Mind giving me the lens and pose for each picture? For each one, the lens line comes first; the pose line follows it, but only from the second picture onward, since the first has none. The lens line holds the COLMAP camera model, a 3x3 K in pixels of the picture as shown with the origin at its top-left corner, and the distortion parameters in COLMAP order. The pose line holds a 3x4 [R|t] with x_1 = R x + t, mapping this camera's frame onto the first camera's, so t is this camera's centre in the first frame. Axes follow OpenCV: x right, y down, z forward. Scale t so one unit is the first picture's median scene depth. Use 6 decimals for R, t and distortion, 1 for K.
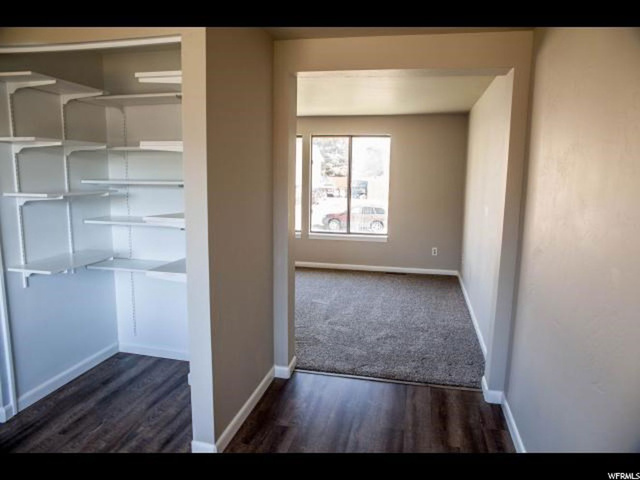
lens RADIAL K [[440.3, 0, 320.0], [0, 440.3, 240.0], [0, 0, 1]] dist [-0.095316, 0.071055]
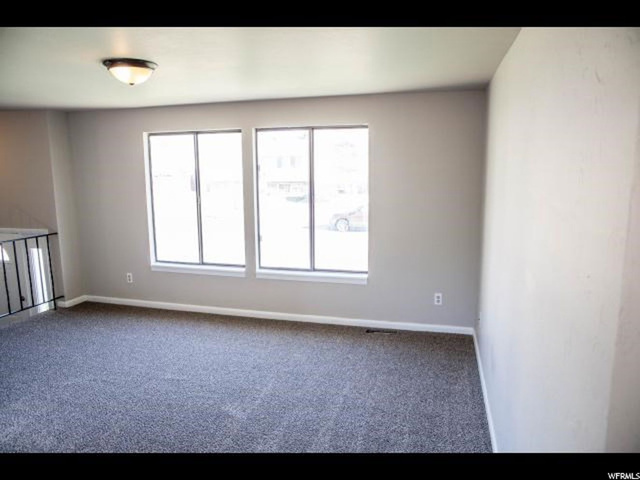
lens RADIAL K [[440.3, 0, 320.0], [0, 440.3, 240.0], [0, 0, 1]] dist [-0.095316, 0.071055]
pose [[0.998996, -0.015476, -0.042044, 0.108995], [0.016038, 0.999786, 0.013058, -0.072973], [0.041833, -0.013719, 0.999030, 0.322220]]
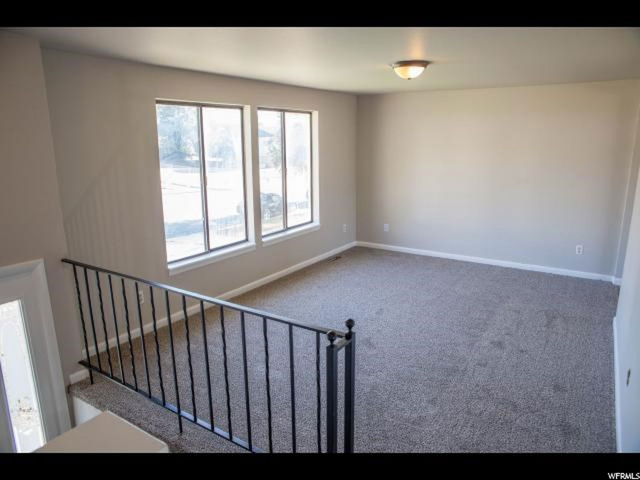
lens RADIAL K [[440.3, 0, 320.0], [0, 440.3, 240.0], [0, 0, 1]] dist [-0.095316, 0.071055]
pose [[0.341296, -0.230381, 0.911286, -0.702097], [0.148817, 0.970514, 0.189619, -0.147916], [-0.928101, 0.070899, 0.365517, 0.659287]]
